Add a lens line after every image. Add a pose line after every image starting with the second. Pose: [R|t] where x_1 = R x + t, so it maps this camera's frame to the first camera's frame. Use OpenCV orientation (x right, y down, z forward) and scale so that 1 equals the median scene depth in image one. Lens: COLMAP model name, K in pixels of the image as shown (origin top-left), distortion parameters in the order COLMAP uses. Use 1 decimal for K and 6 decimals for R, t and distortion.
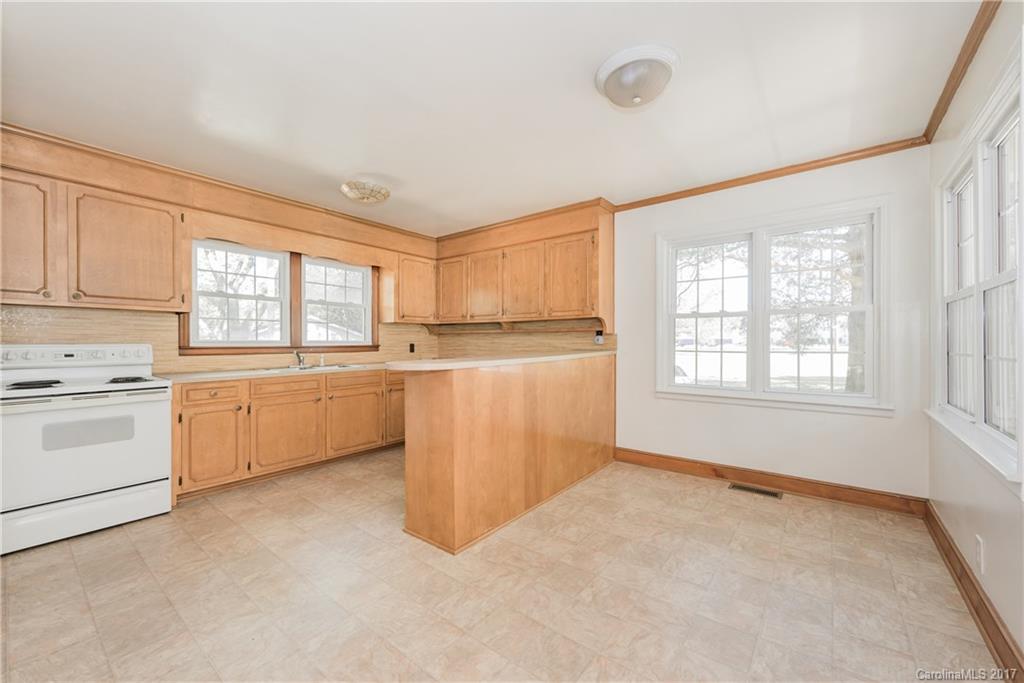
lens RADIAL K [[399.7, 0, 507.9], [0, 399.7, 346.6], [0, 0, 1]] dist [0.006816, -0.000617]
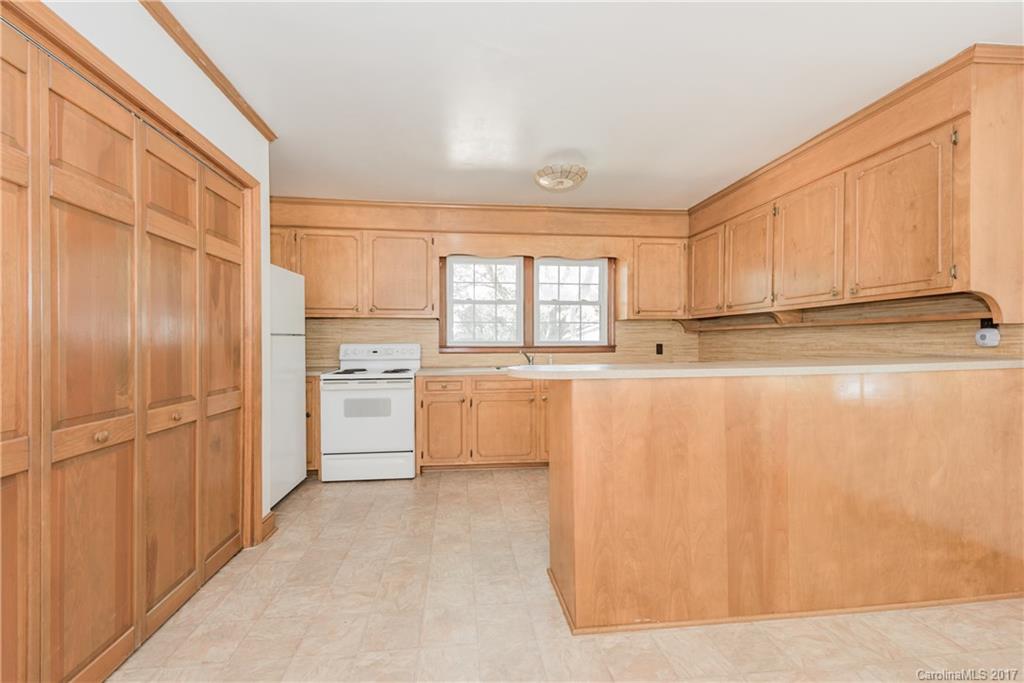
lens RADIAL K [[403.7, 0, 496.9], [0, 403.7, 345.4], [0, 0, 1]] dist [0.006873, -0.000598]
pose [[0.698450, 0.004673, -0.715644, 0.179539], [-0.005979, 0.999982, 0.000694, -0.003418], [0.715634, 0.003794, 0.698465, 0.233154]]
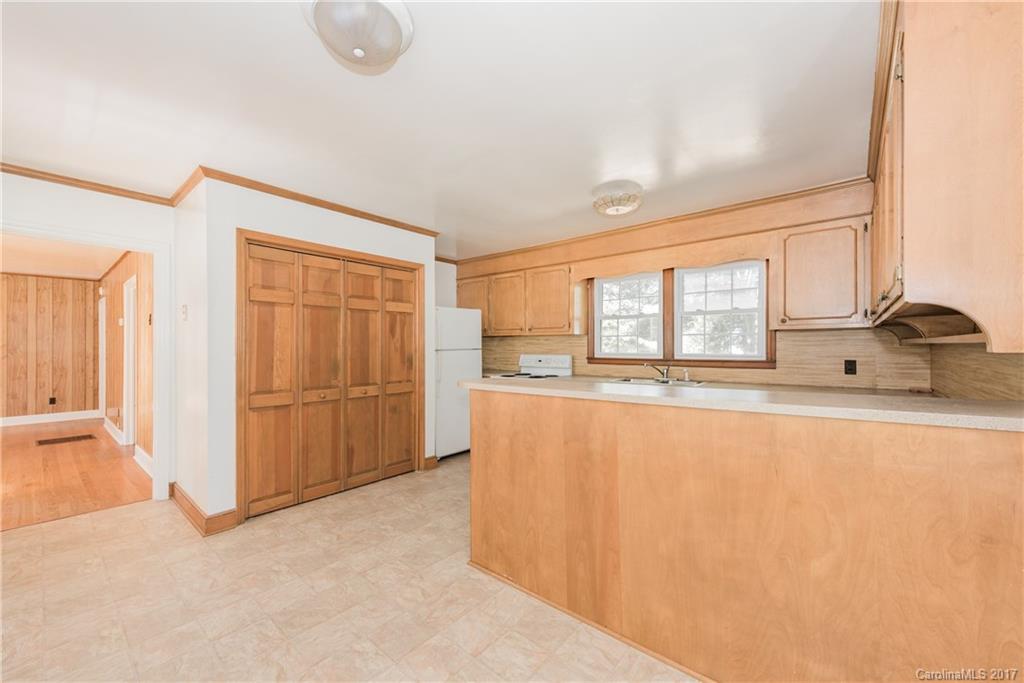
lens RADIAL K [[399.7, 0, 507.9], [0, 399.7, 346.6], [0, 0, 1]] dist [0.006816, -0.000617]
pose [[-0.035440, 0.002949, -0.999367, 0.562423], [-0.007467, 0.999967, 0.003215, -0.036681], [0.999344, 0.007576, -0.035417, 0.692793]]
